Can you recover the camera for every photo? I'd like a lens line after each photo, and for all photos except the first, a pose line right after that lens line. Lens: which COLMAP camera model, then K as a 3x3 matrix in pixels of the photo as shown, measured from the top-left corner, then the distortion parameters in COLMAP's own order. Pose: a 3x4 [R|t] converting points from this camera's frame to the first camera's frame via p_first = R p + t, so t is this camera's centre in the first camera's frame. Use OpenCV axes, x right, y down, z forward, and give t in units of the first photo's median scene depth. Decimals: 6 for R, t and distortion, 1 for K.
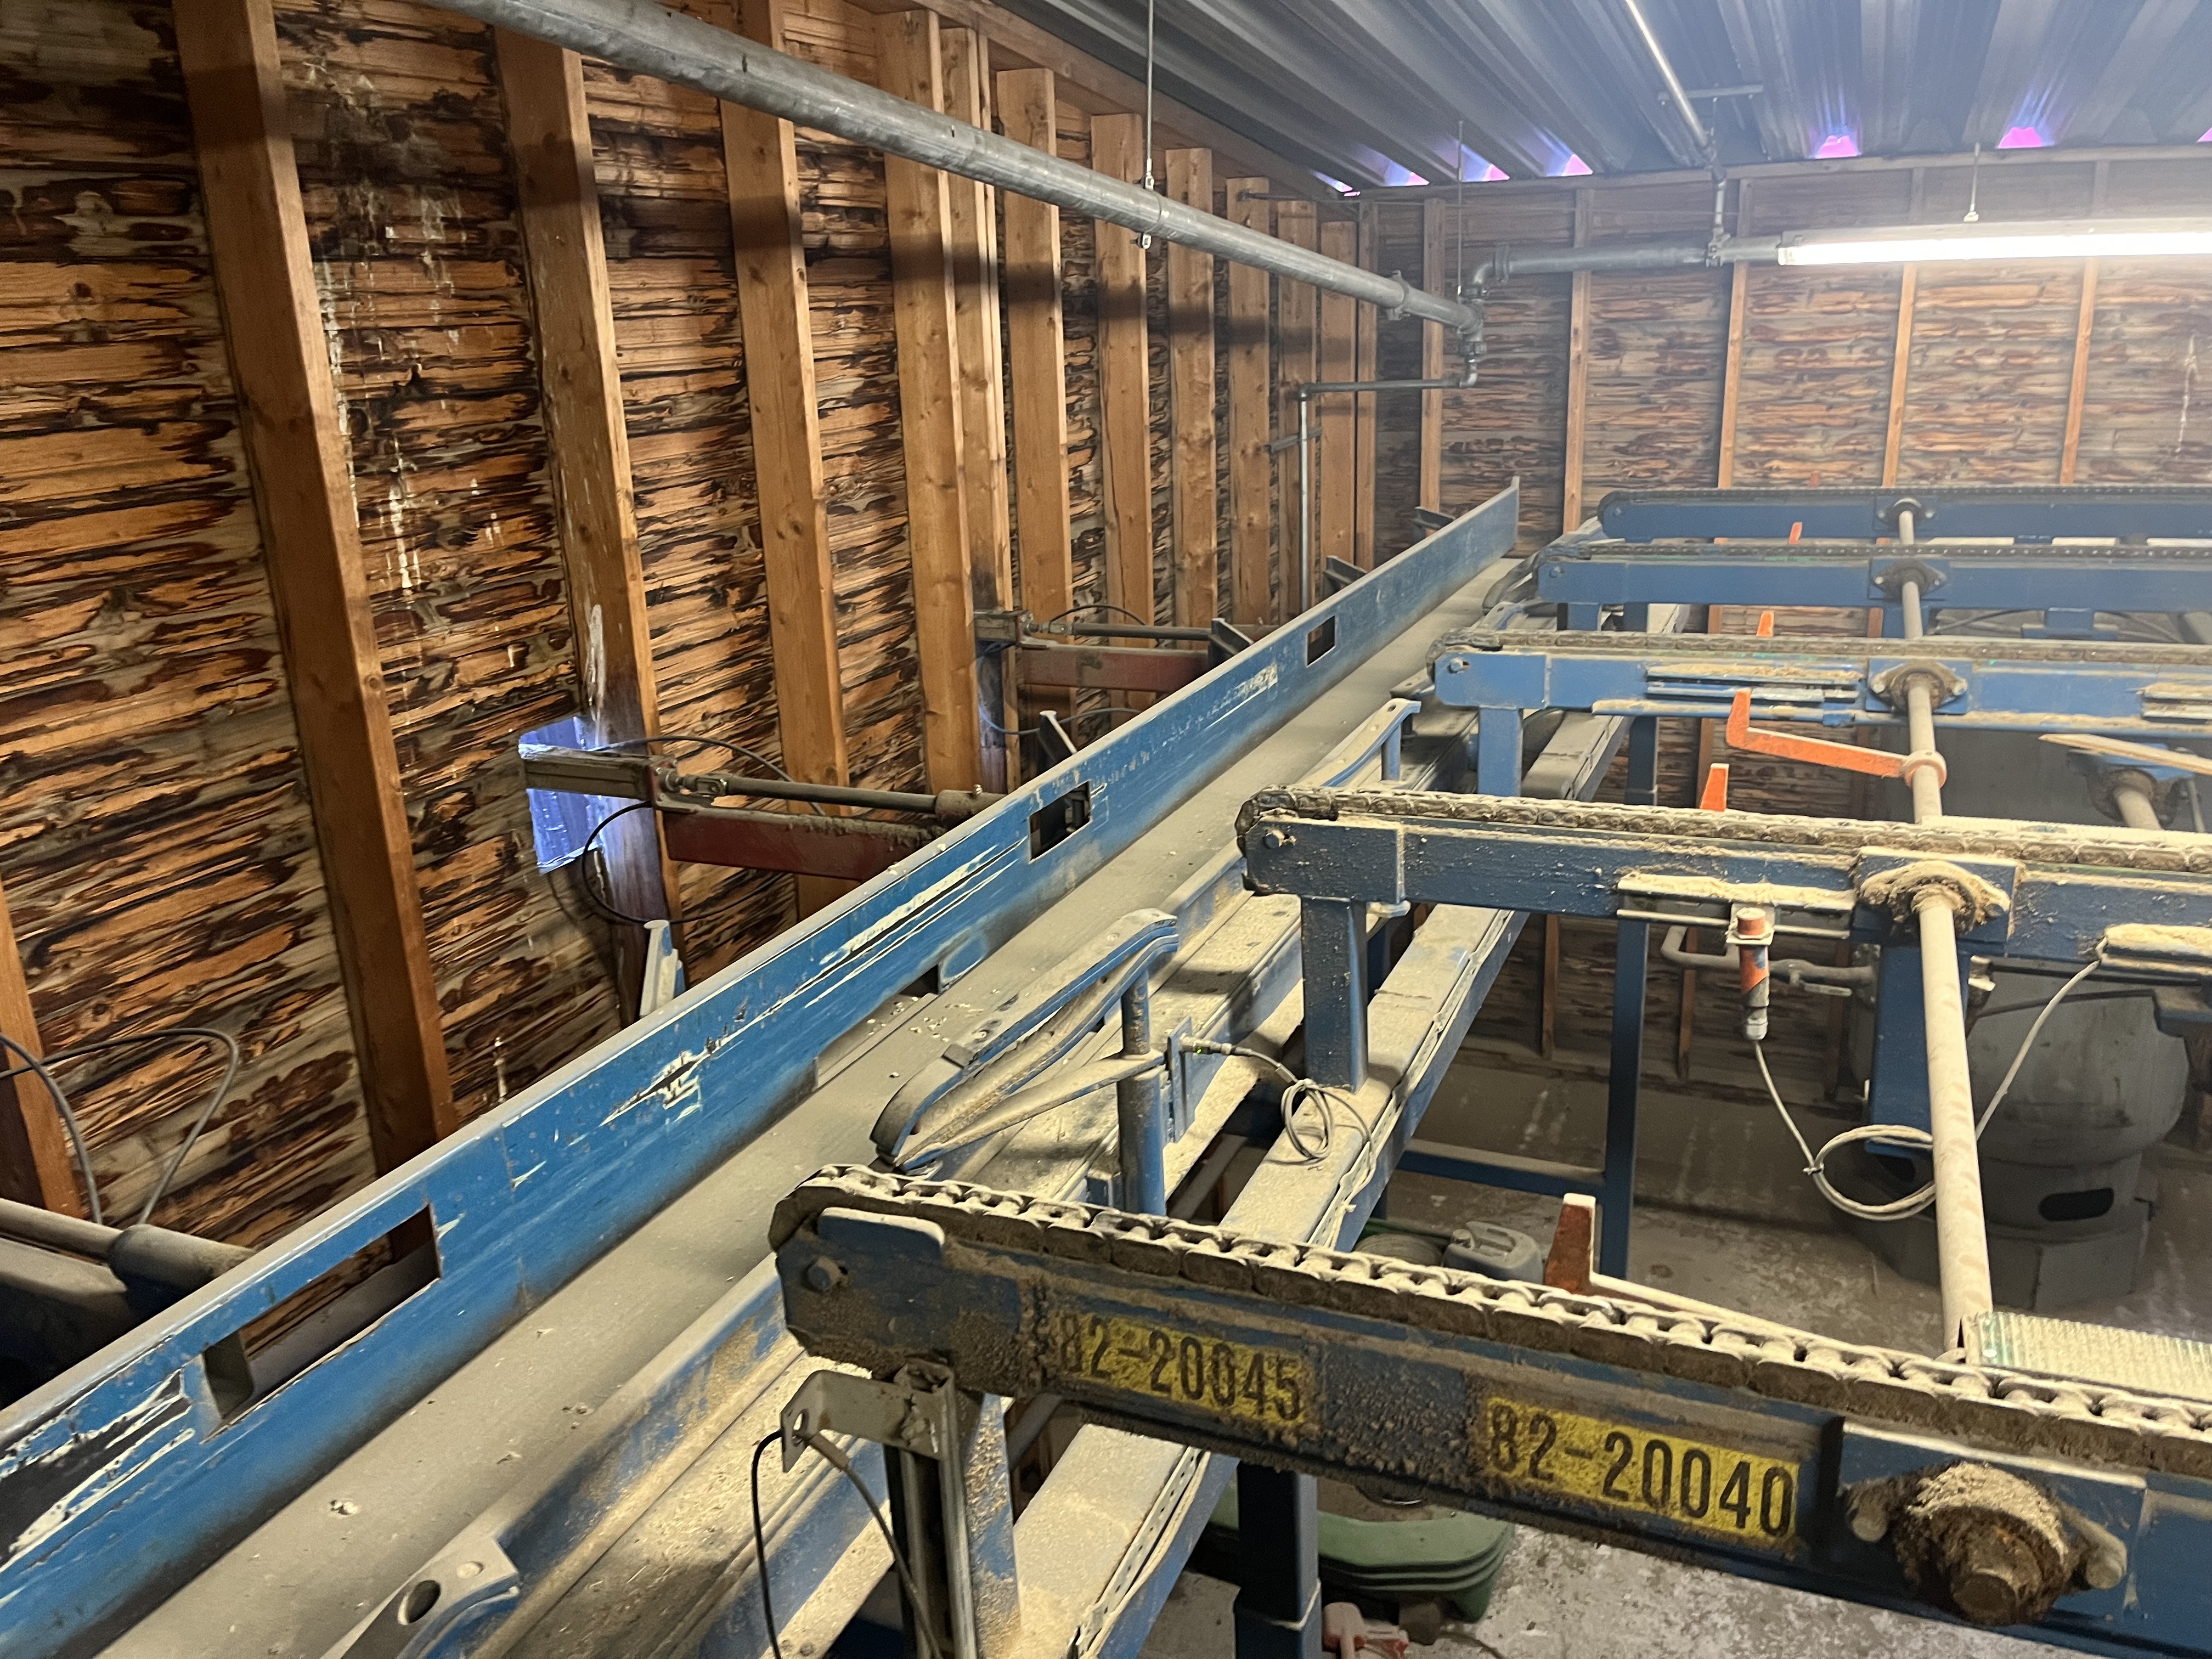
lens RADIAL K [[1657.1, 0, 1110.9], [0, 1657.1, 820.0], [0, 0, 1]] dist [0.052896, -0.053285]
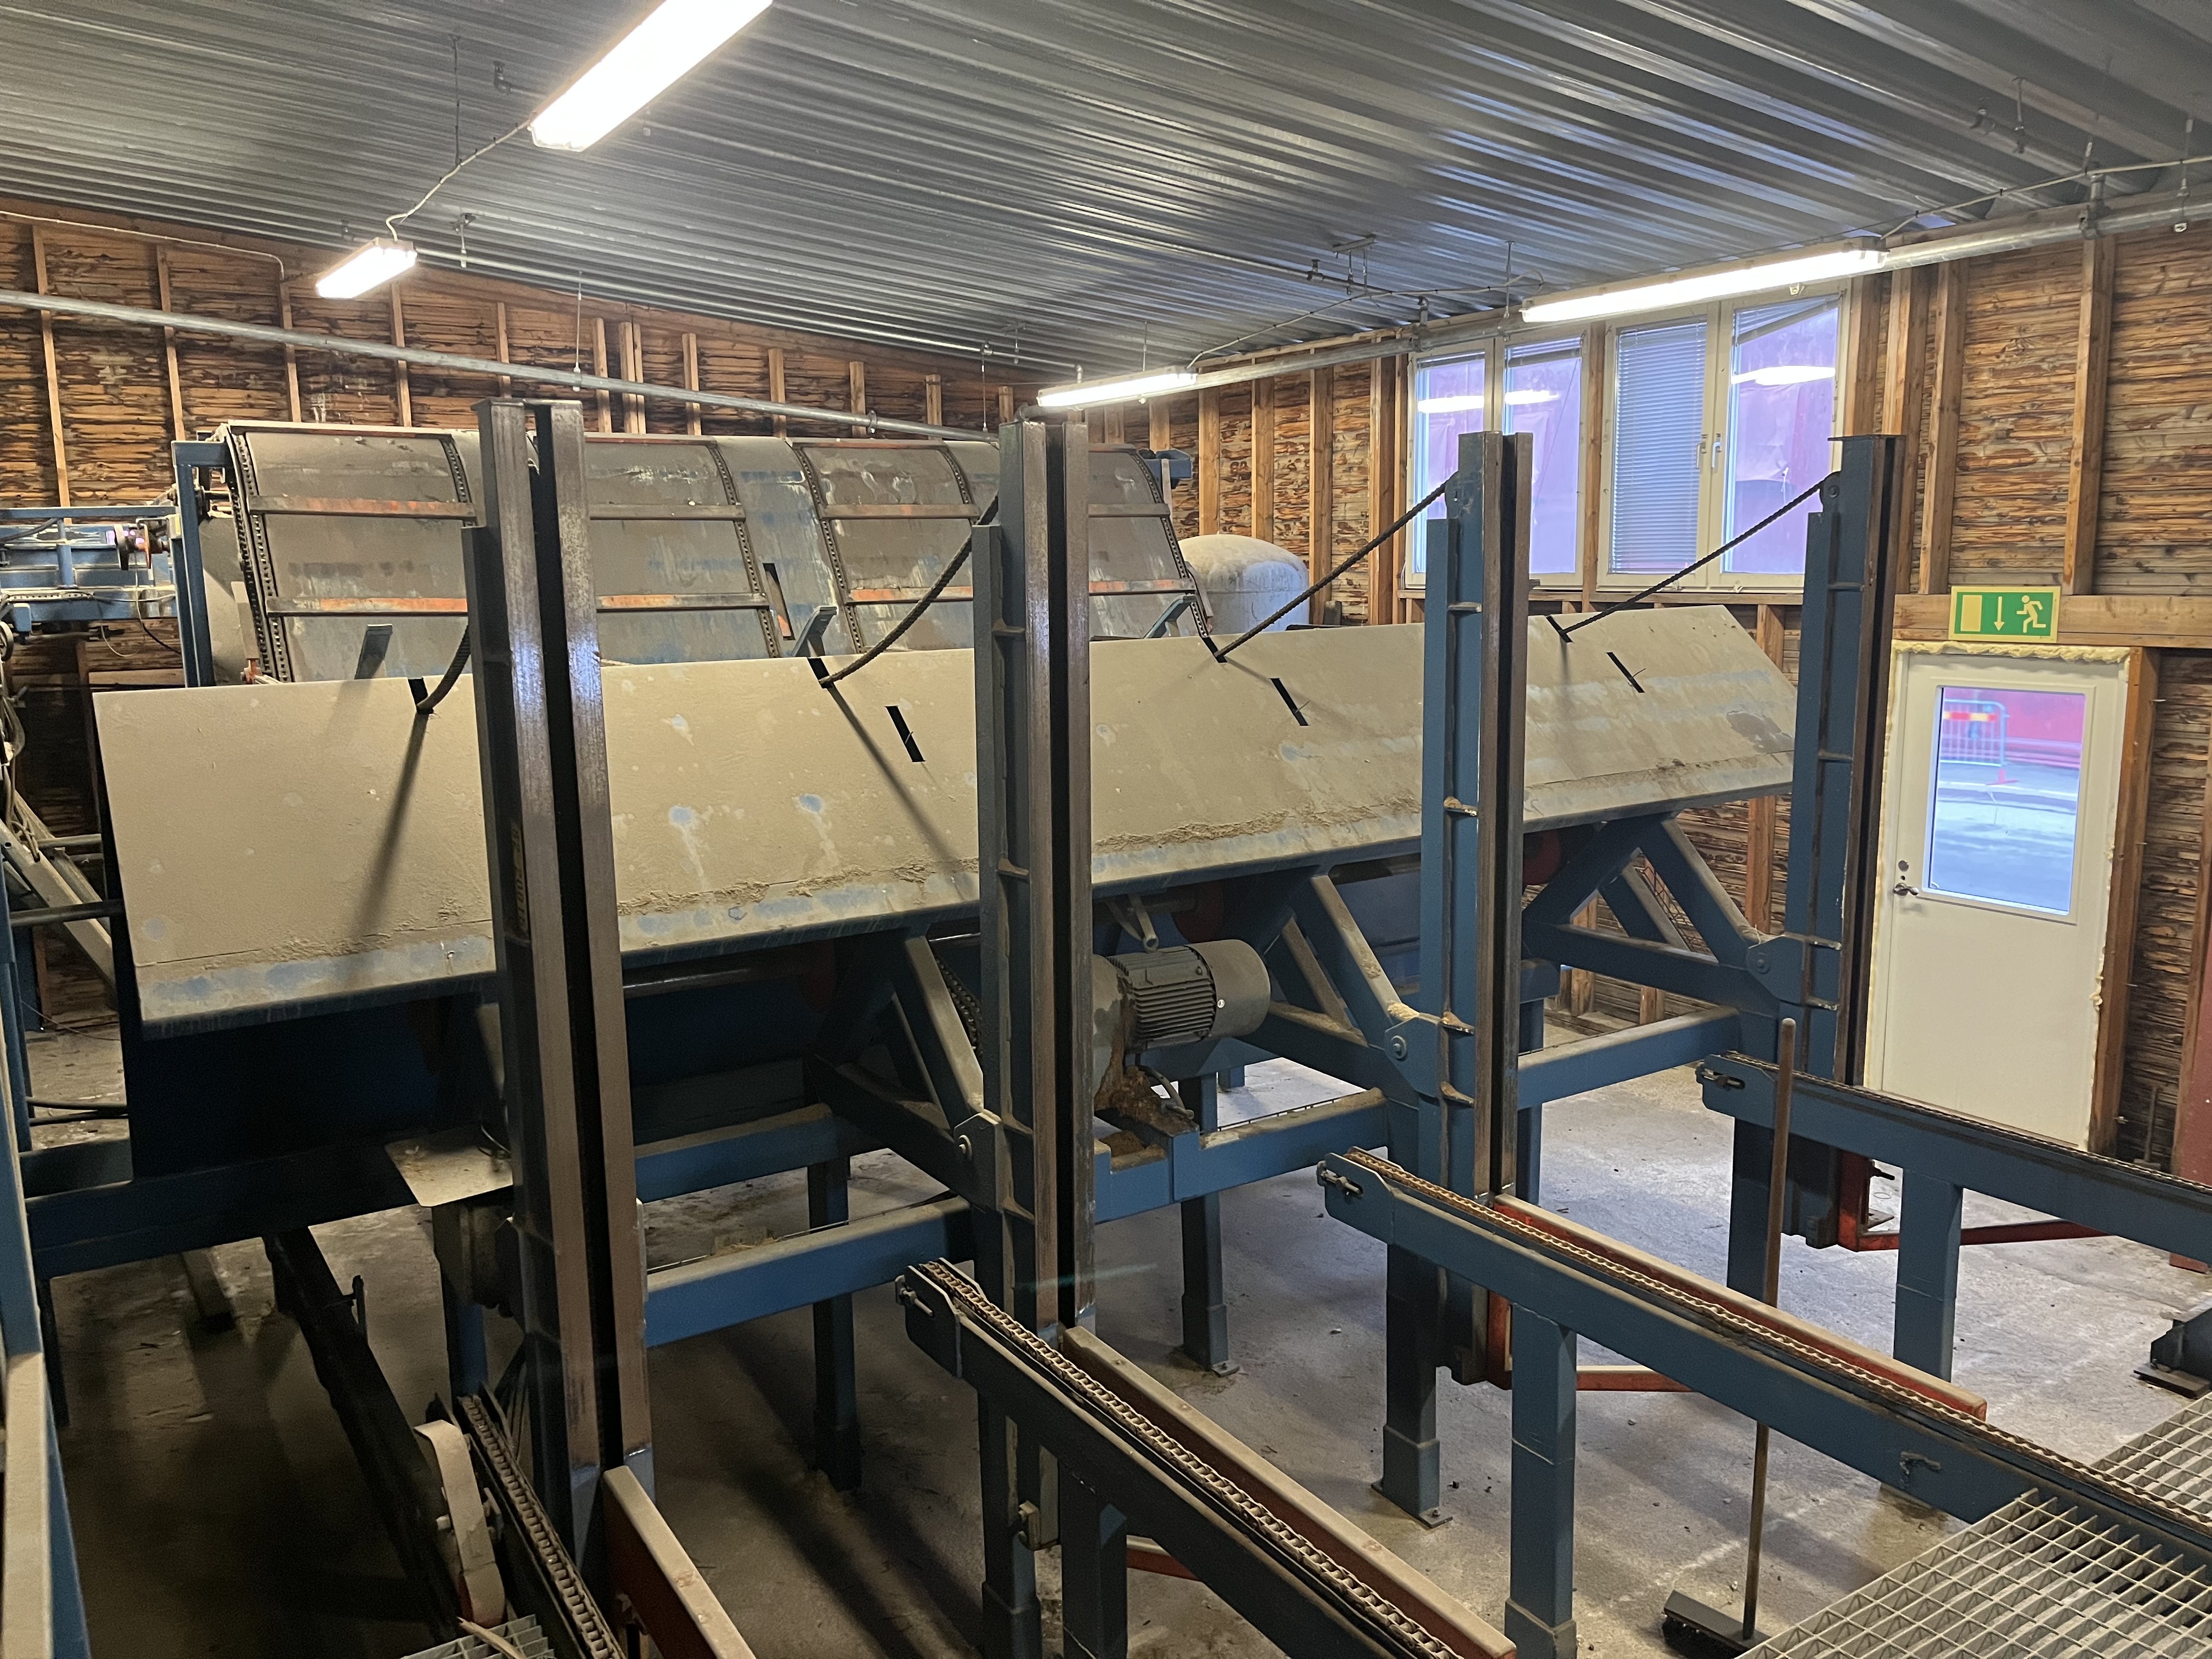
lens RADIAL K [[1630.8, 0, 1091.0], [0, 1630.8, 827.9], [0, 0, 1]] dist [0.089421, -0.121682]
pose [[0.820331, 0.115799, -0.560042, 2.998796], [-0.185678, 0.980163, -0.069310, 0.550872], [0.540906, 0.160845, 0.825560, -0.984253]]
